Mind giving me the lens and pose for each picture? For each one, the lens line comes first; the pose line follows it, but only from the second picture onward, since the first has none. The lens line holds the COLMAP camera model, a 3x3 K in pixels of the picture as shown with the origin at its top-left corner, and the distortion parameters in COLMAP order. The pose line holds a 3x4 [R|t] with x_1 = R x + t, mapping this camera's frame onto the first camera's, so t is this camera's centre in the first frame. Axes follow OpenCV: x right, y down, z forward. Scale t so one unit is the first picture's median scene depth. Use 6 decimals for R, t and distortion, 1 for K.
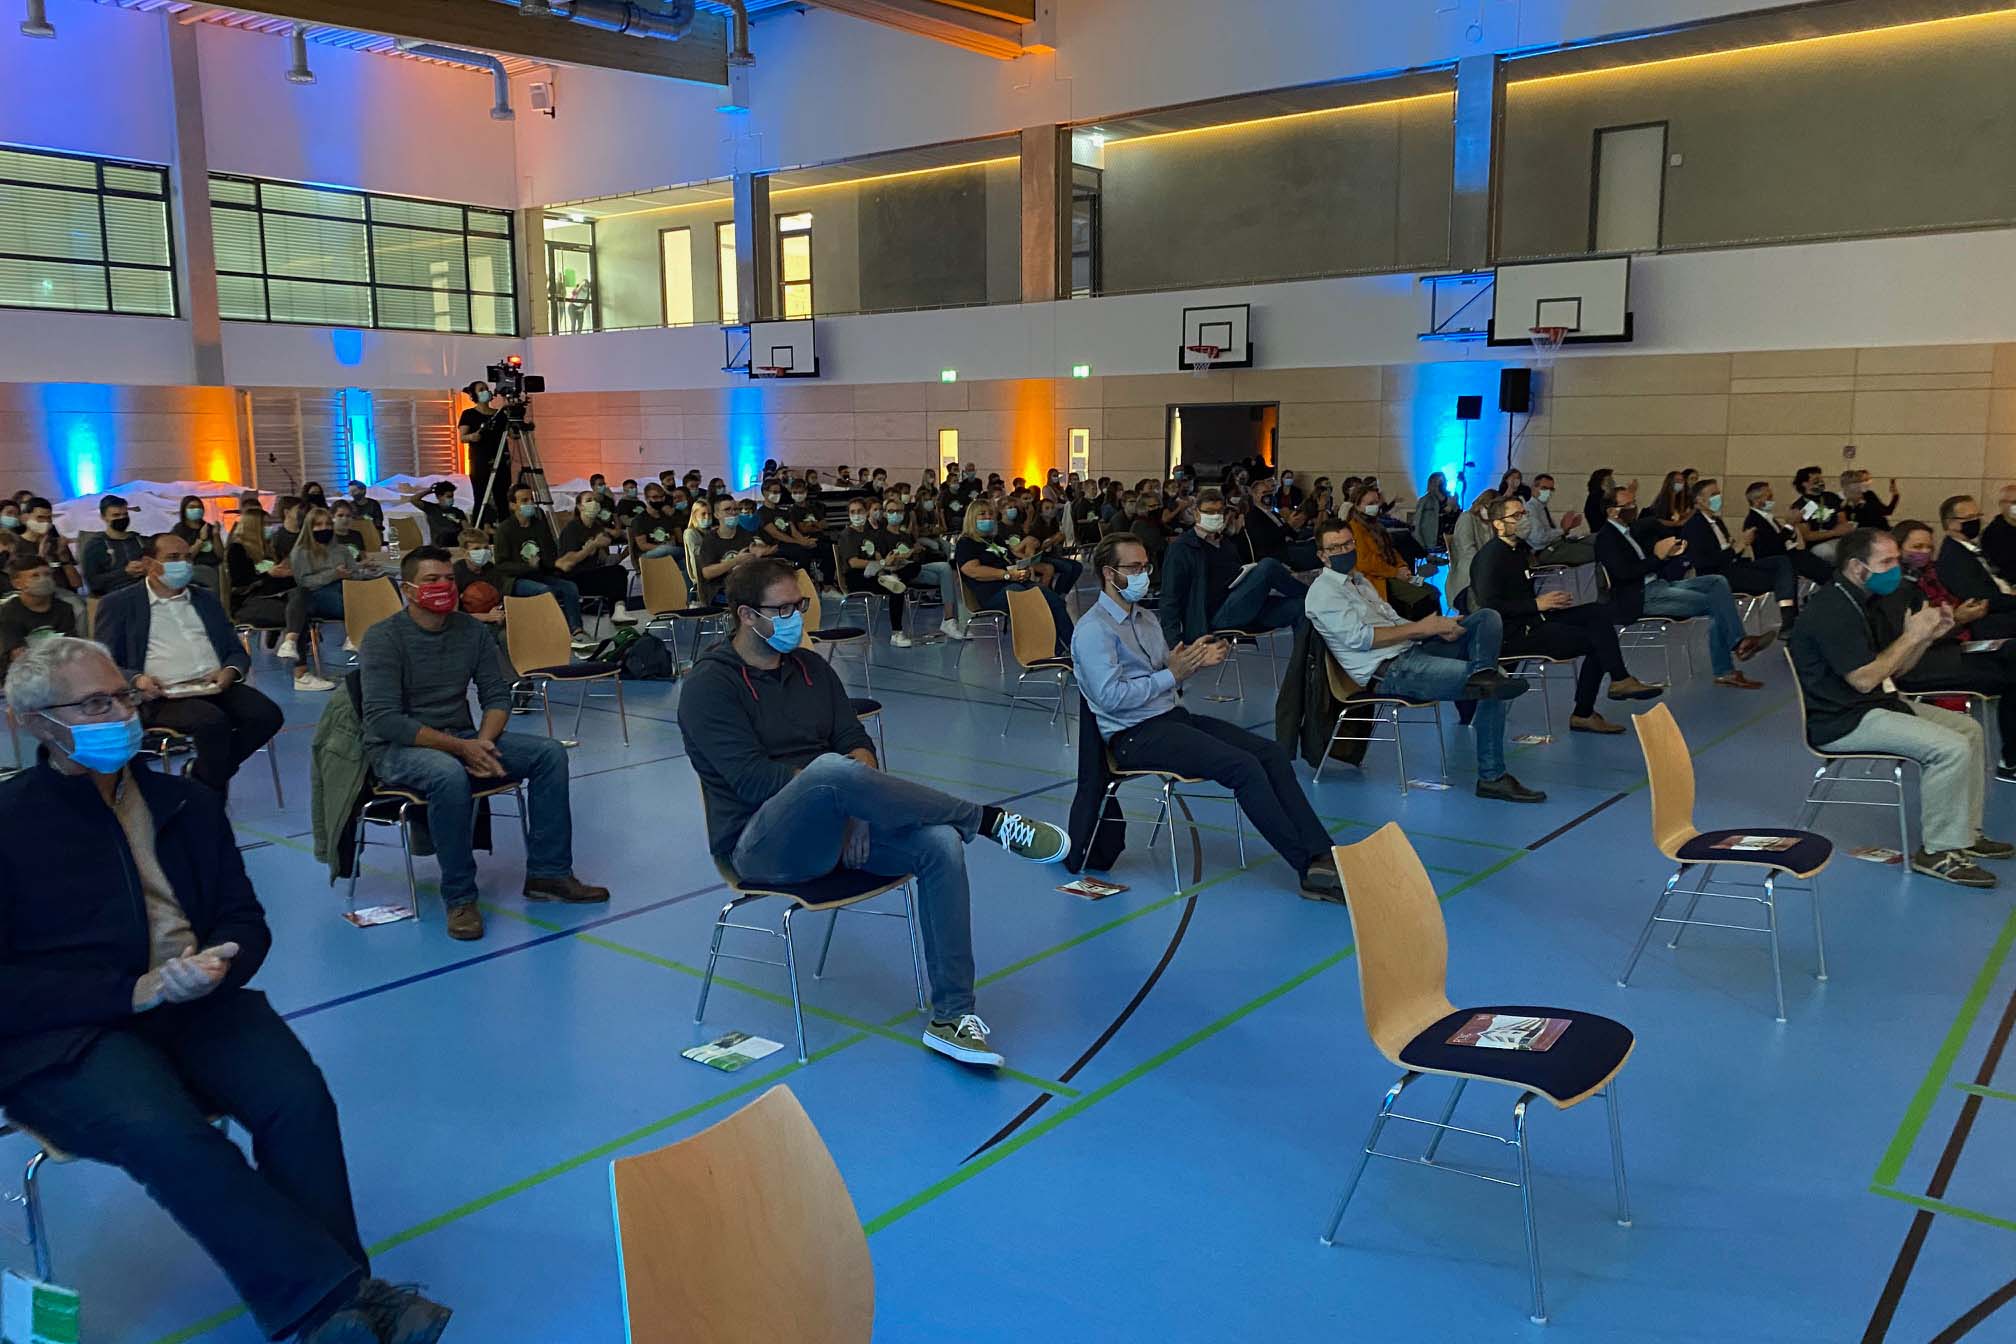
lens RADIAL K [[1535.0, 0, 1008.0], [0, 1535.0, 672.0], [0, 0, 1]] dist [-0.008611, -0.003807]
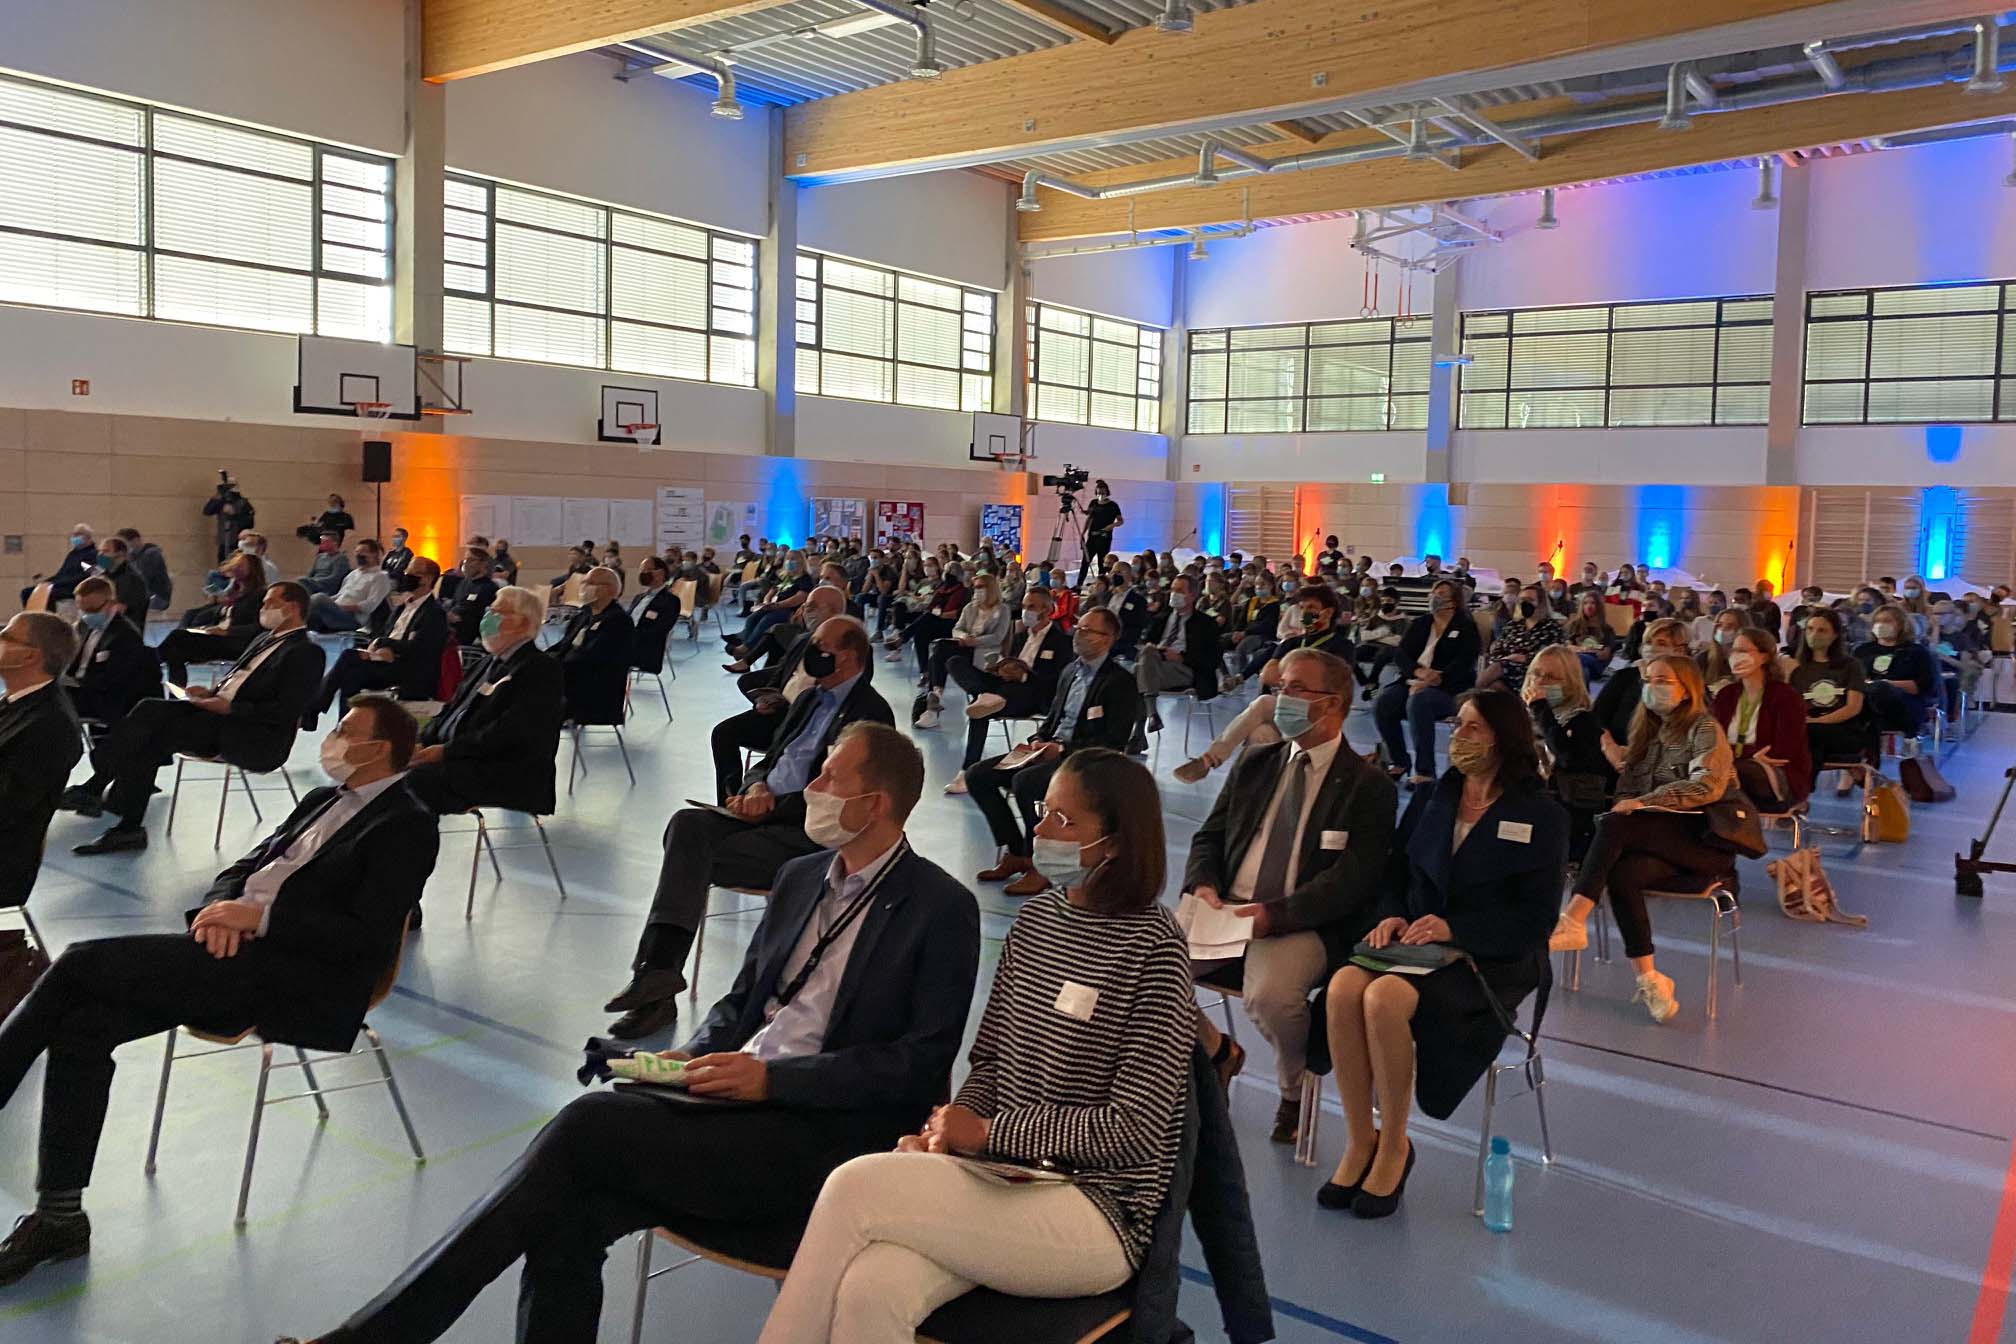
lens RADIAL K [[1535.0, 0, 1008.0], [0, 1535.0, 672.0], [0, 0, 1]] dist [-0.008611, -0.003807]
pose [[0.026669, 0.099406, -0.994689, 0.569238], [-0.184385, 0.978459, 0.092841, -0.053769], [0.982492, 0.180929, 0.044424, 0.422253]]
